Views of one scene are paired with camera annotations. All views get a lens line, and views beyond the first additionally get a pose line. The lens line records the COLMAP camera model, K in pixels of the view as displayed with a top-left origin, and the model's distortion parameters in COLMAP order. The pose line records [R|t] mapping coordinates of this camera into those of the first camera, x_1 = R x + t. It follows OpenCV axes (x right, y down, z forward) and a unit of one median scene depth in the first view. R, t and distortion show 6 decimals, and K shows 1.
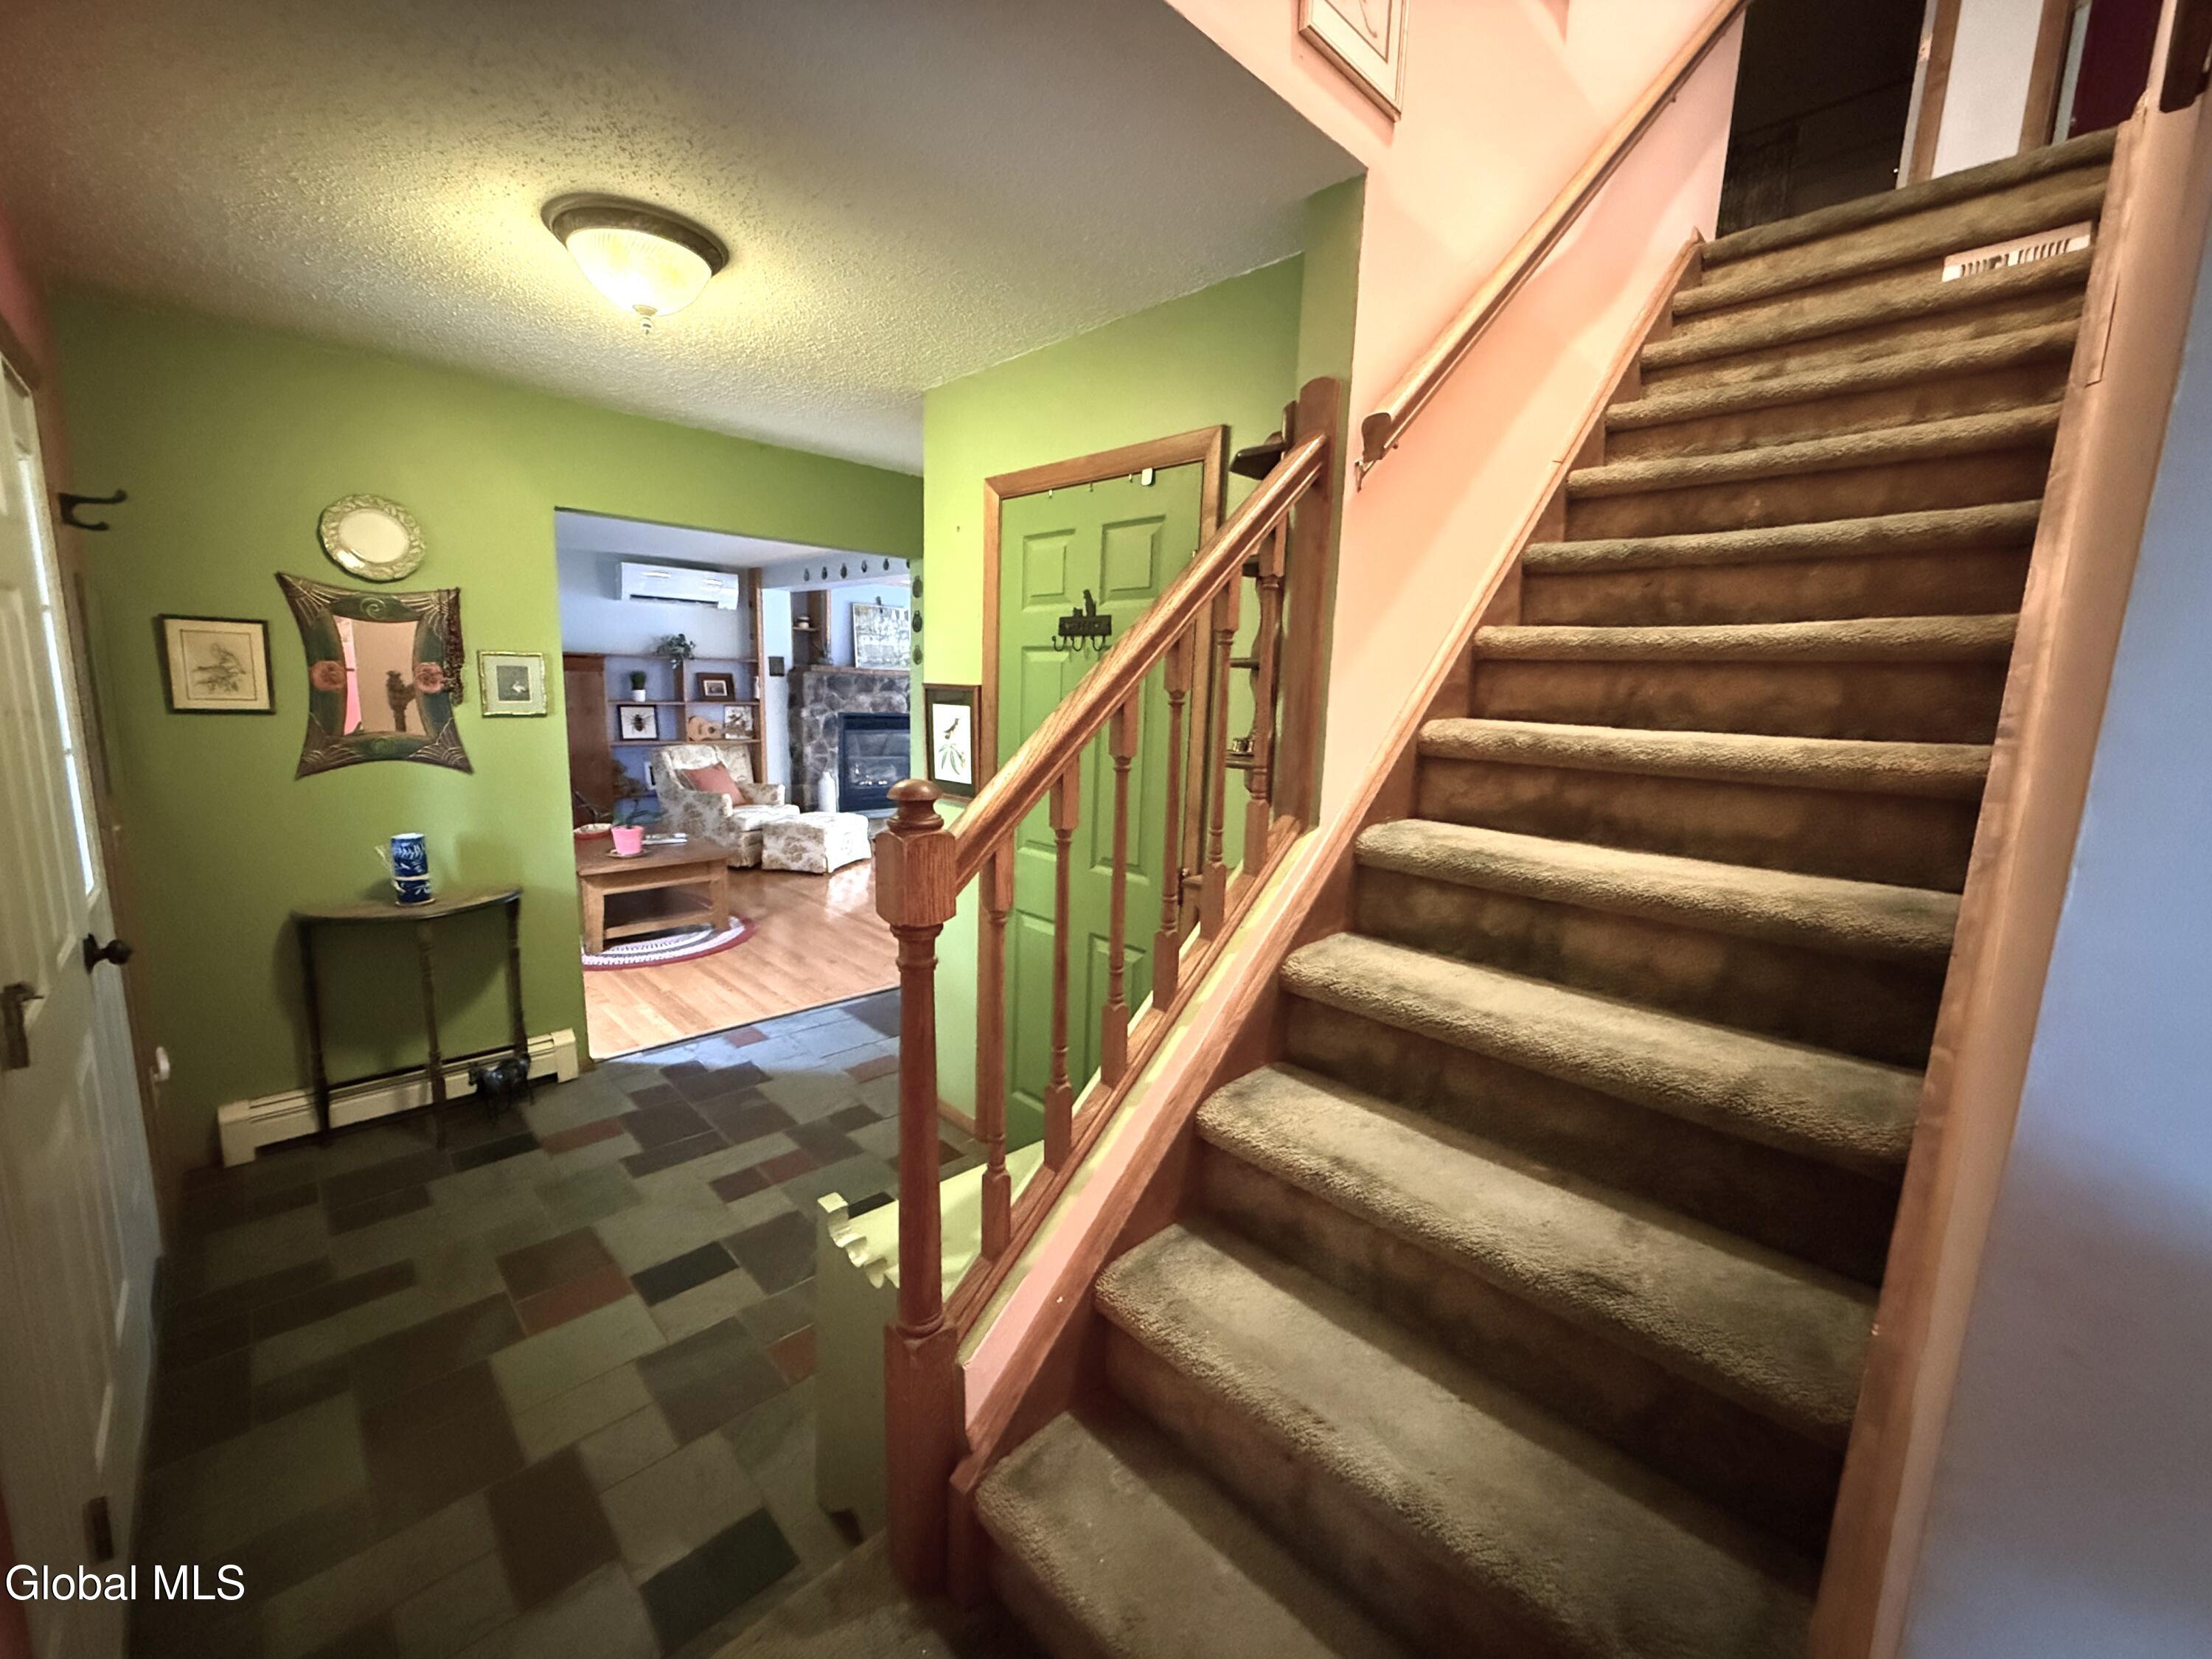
lens RADIAL K [[884.3, 0, 1100.7], [0, 884.3, 823.5], [0, 0, 1]] dist [-0.001792, 0.000638]
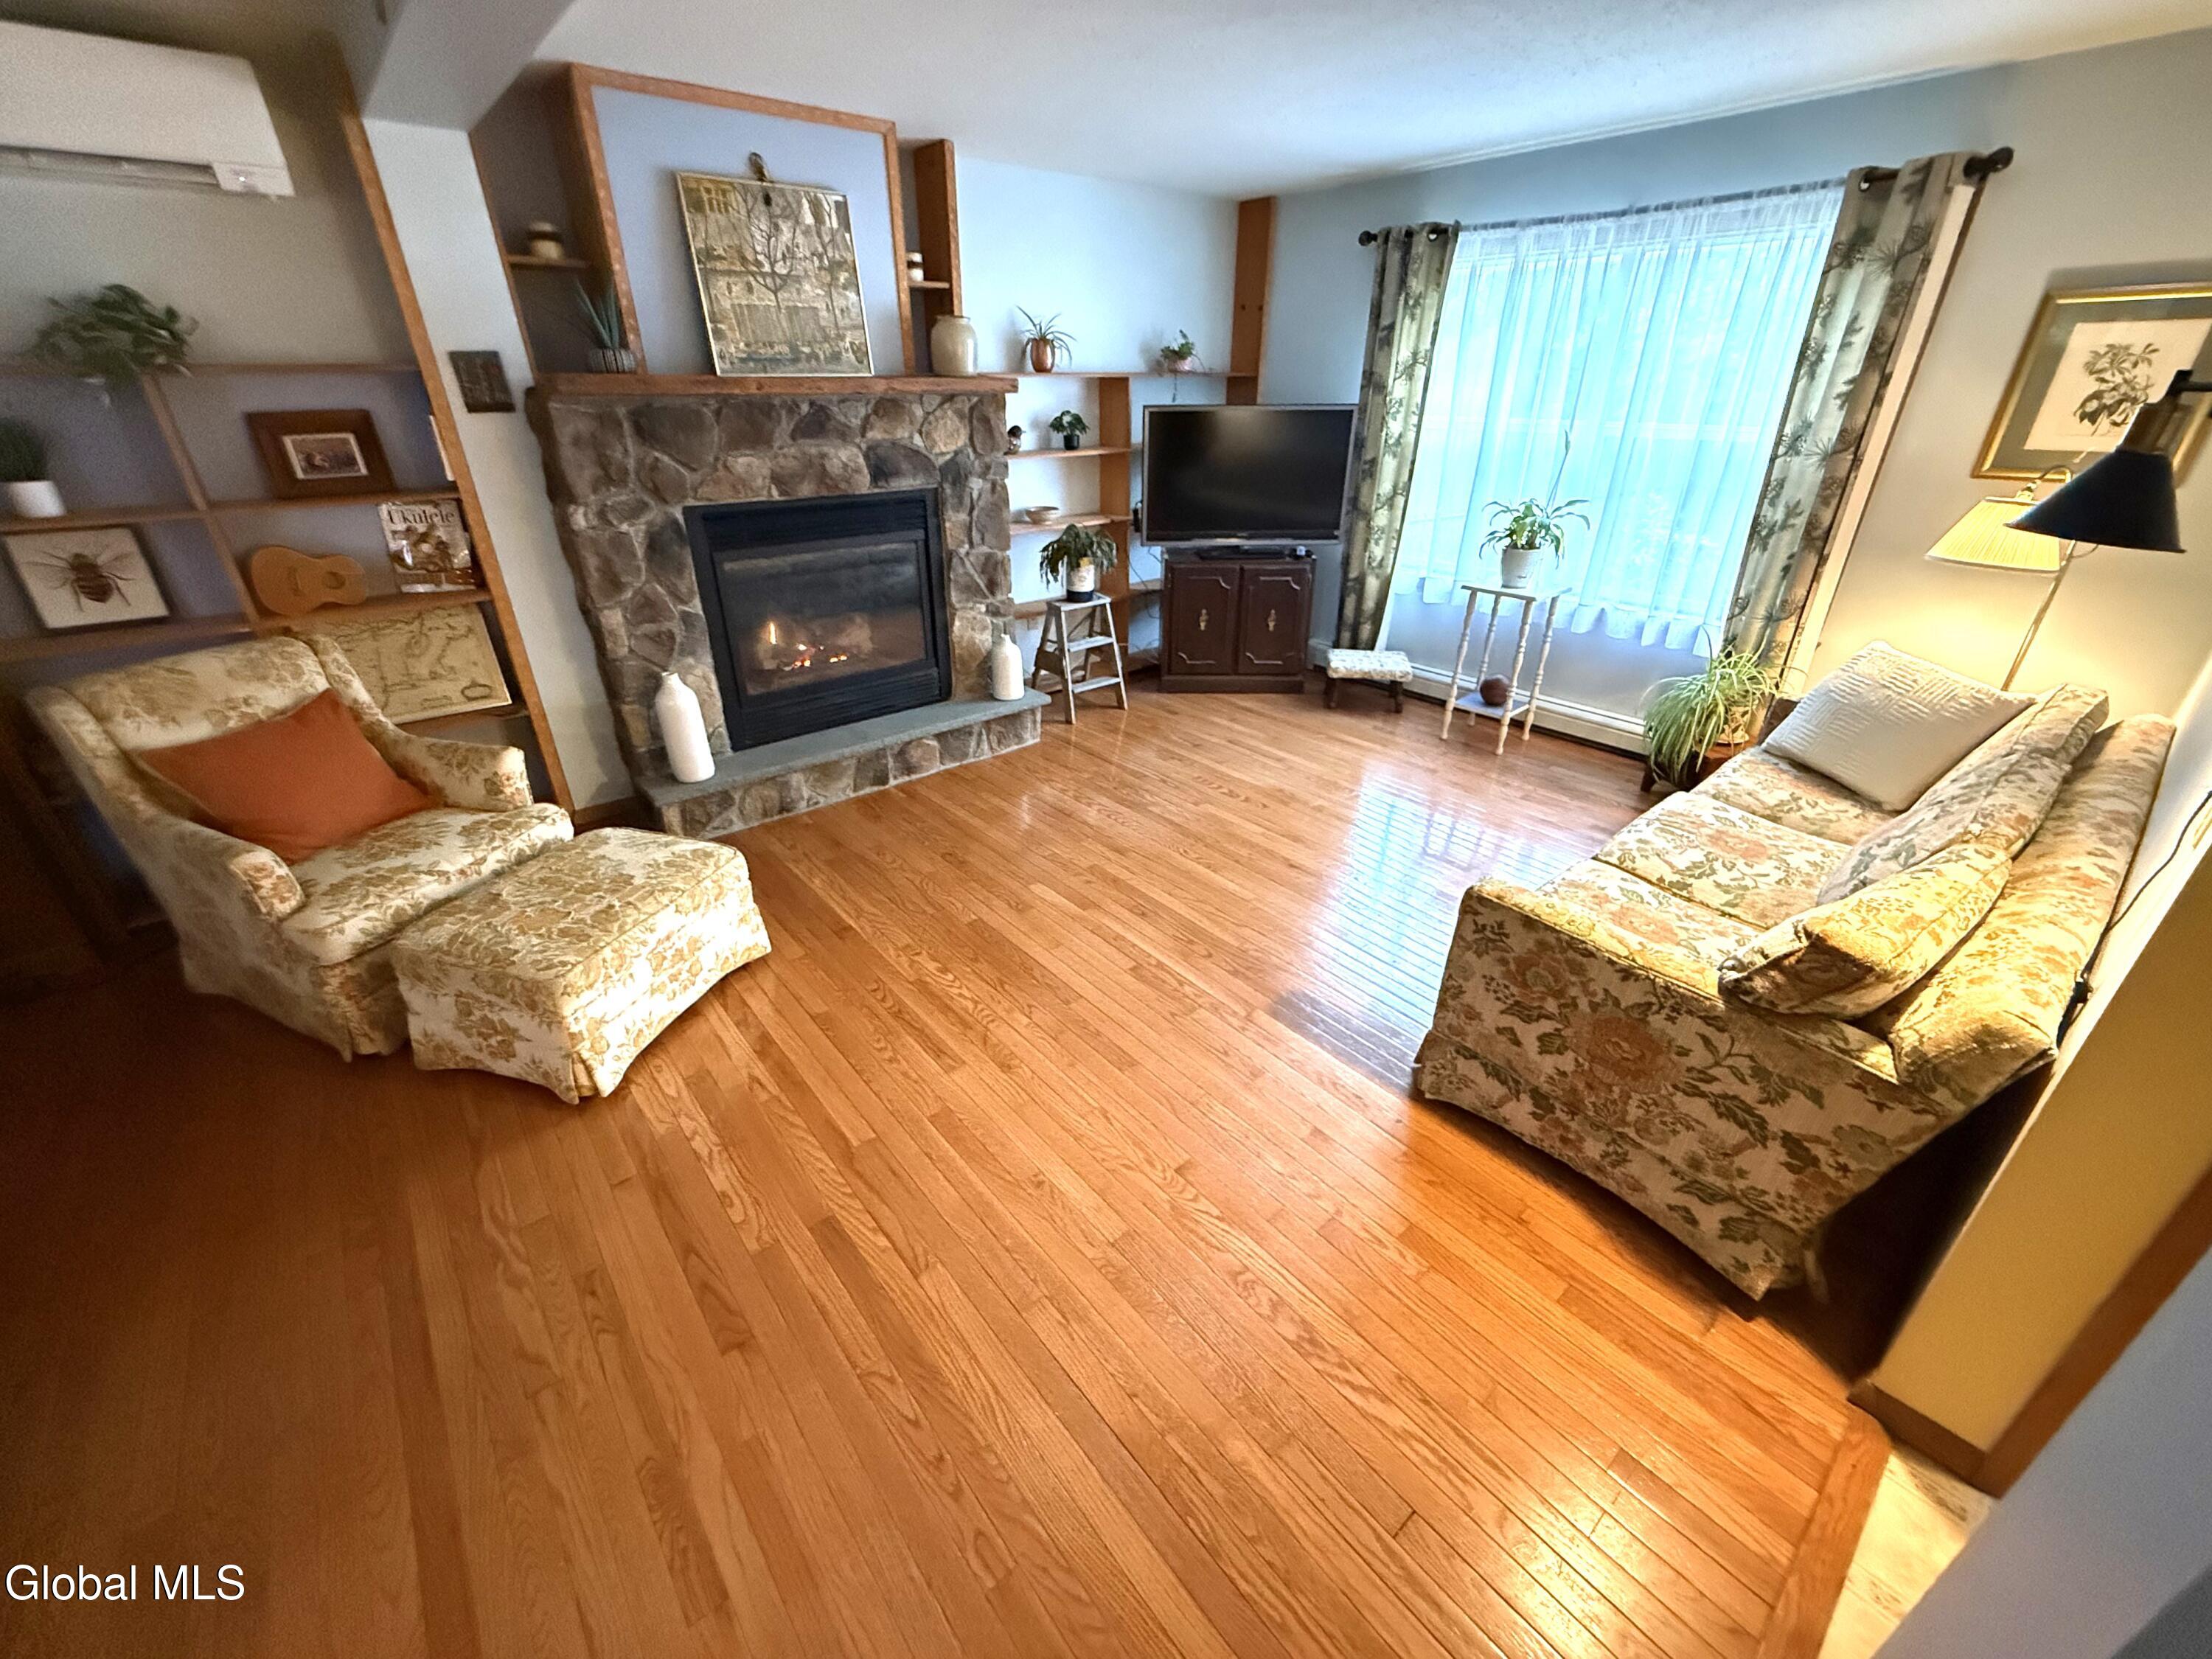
lens RADIAL K [[884.3, 0, 1097.9], [0, 884.3, 827.6], [0, 0, 1]] dist [-0.001792, 0.000638]
pose [[0.996272, 0.000806, -0.086268, -0.141627], [0.025677, 0.951869, 0.305427, -0.177580], [0.082362, -0.306504, 0.948300, 1.021491]]
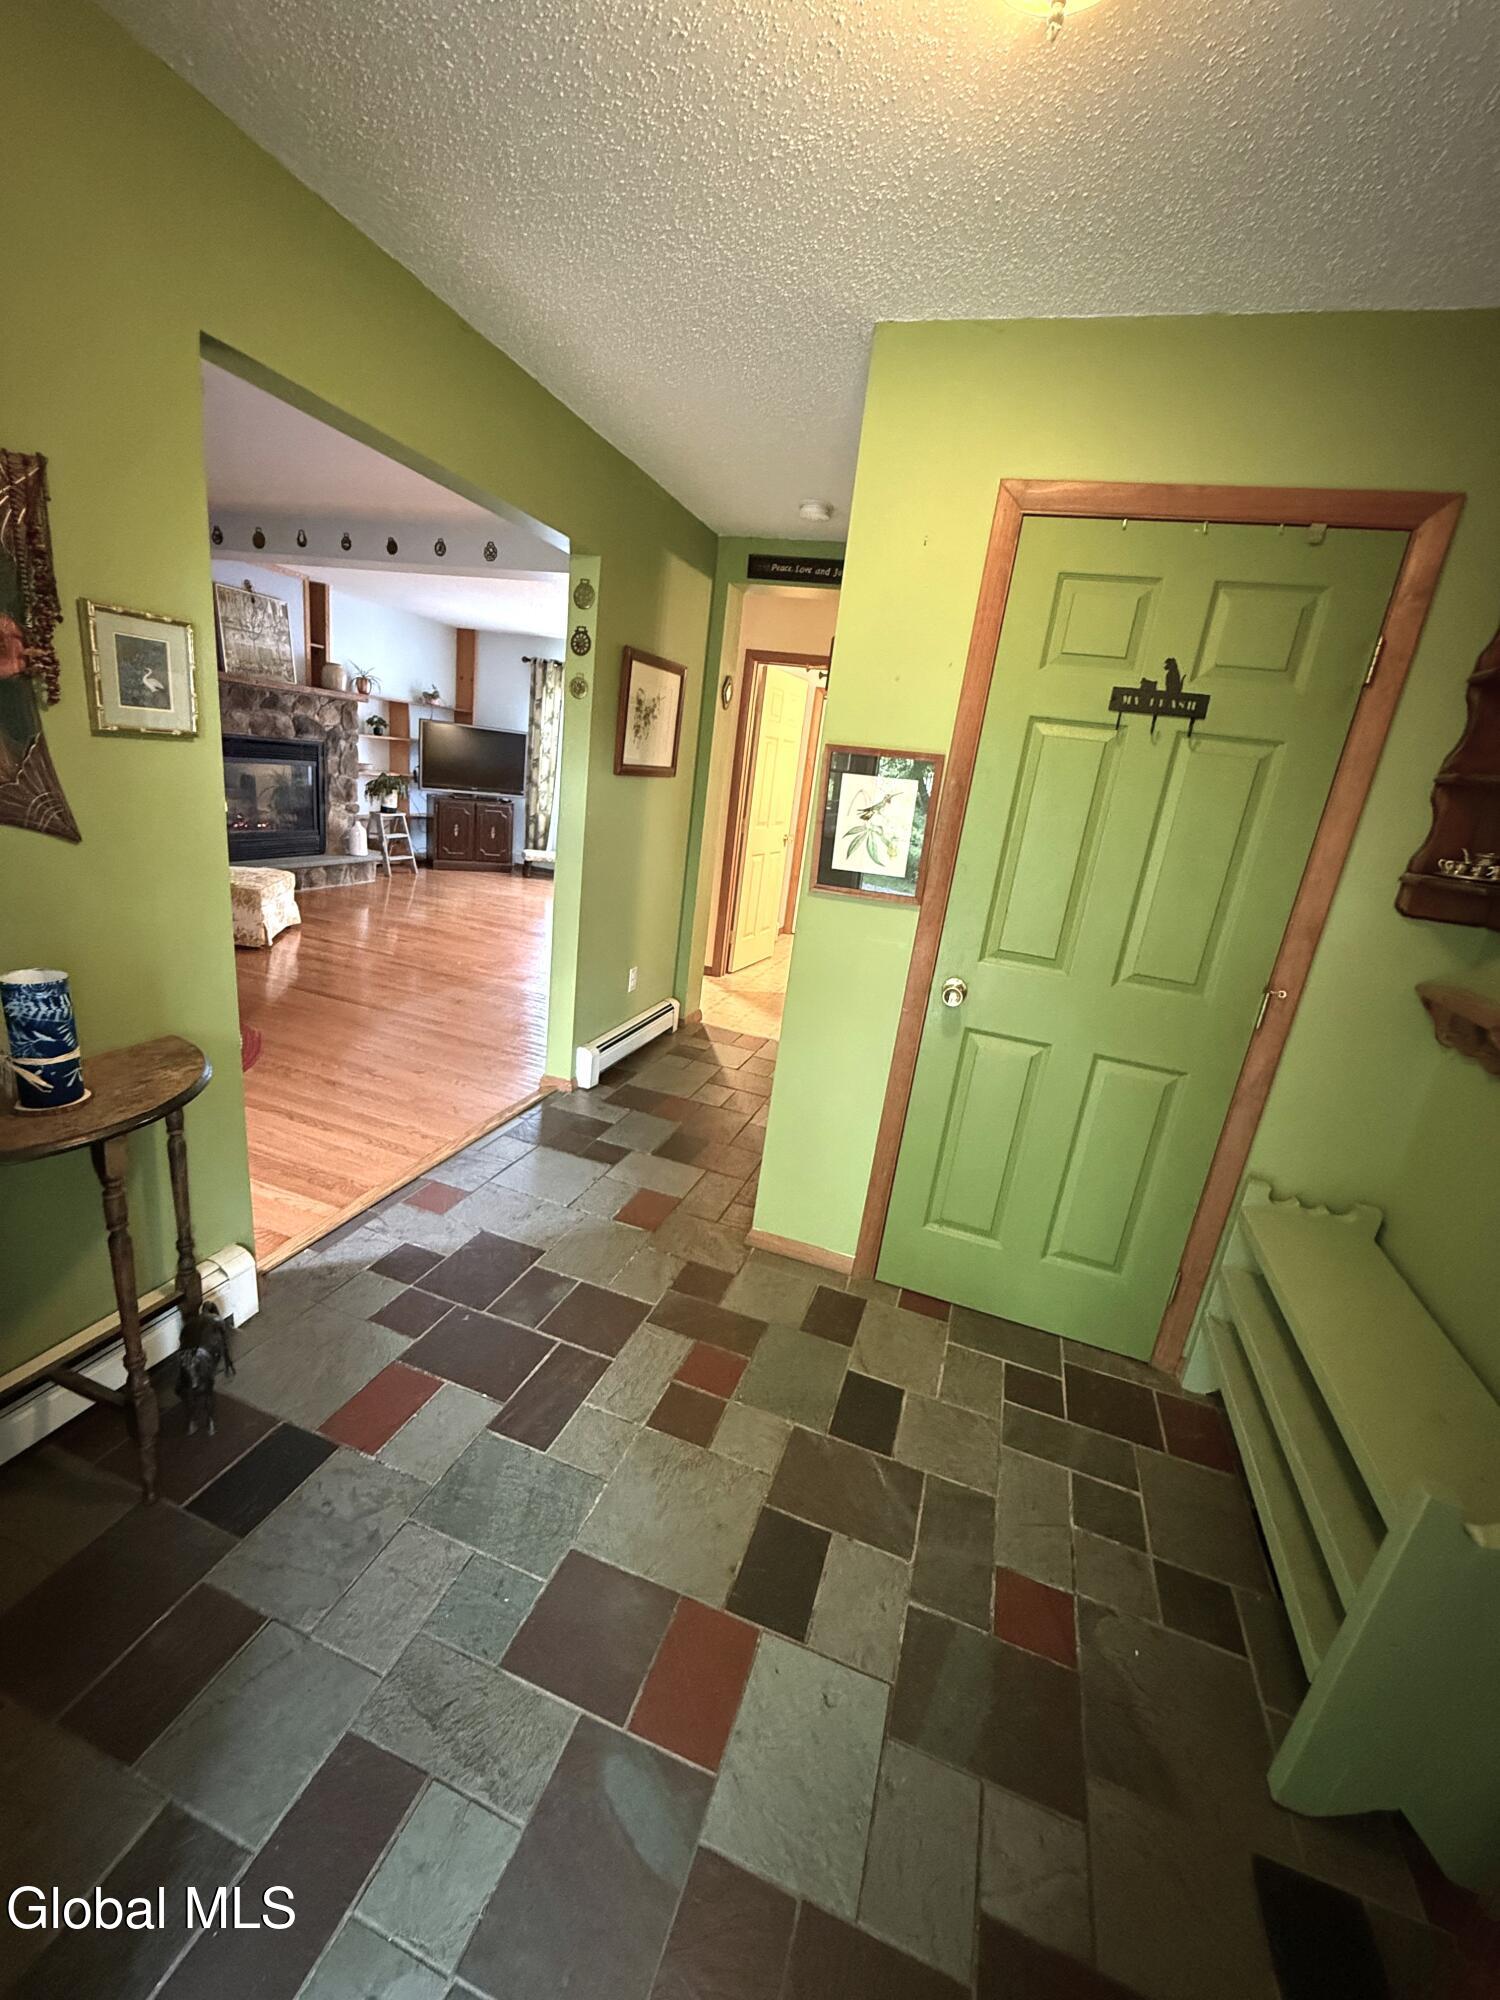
lens RADIAL K [[799.6, 0, 749.9], [0, 799.6, 994.6], [0, 0, 1]] dist [-0.001792, 0.000638]
pose [[0.885124, -0.056965, 0.461855, -0.357249], [-0.018729, 0.987314, 0.157669, -0.030741], [-0.464978, -0.148206, 0.872829, 0.234416]]
